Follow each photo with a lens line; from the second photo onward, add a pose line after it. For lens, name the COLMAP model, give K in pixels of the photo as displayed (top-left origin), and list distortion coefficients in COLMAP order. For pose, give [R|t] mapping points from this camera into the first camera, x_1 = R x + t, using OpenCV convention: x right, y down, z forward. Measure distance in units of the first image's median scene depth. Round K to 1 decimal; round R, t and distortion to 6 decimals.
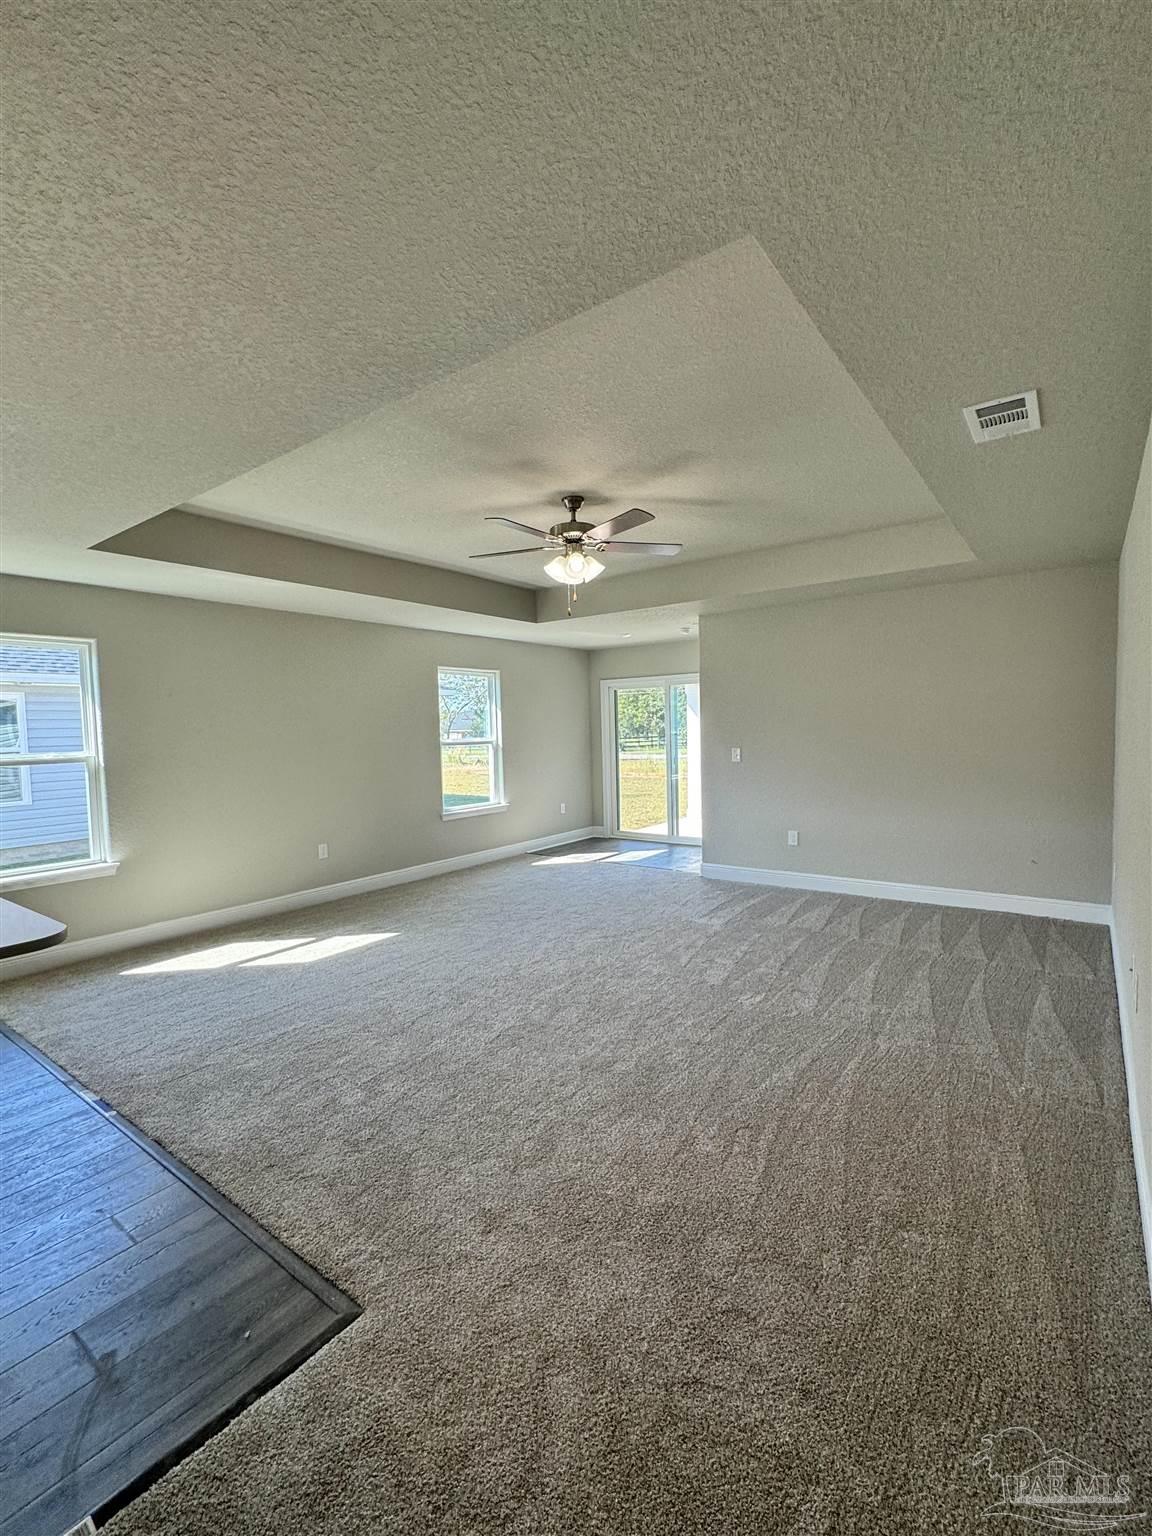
lens RADIAL K [[681.6, 0, 576.0], [0, 681.6, 768.0], [0, 0, 1]] dist [-0.000011, -0.000005]
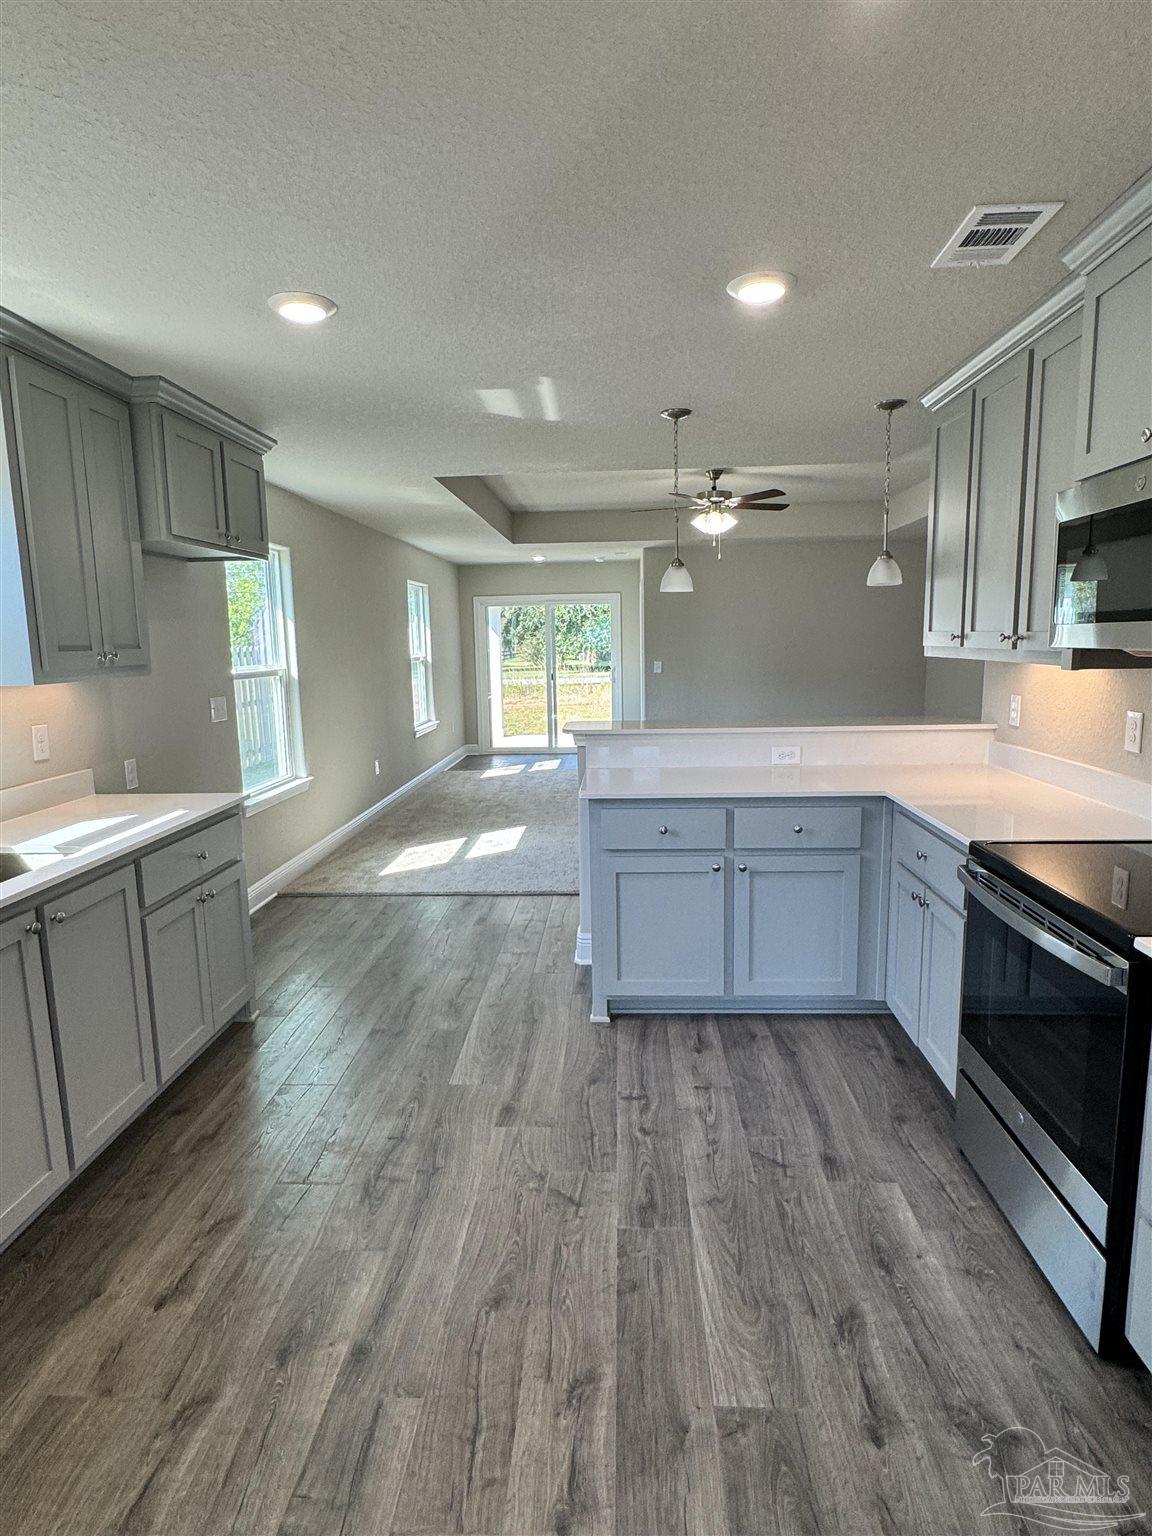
lens RADIAL K [[843.2, 0, 576.0], [0, 843.2, 768.0], [0, 0, 1]] dist [-0.014172, 0.002110]
pose [[0.831508, -0.078943, 0.549875, -1.174762], [0.035419, 0.995371, 0.089339, 0.032164], [-0.554382, -0.054810, 0.830455, -0.260744]]
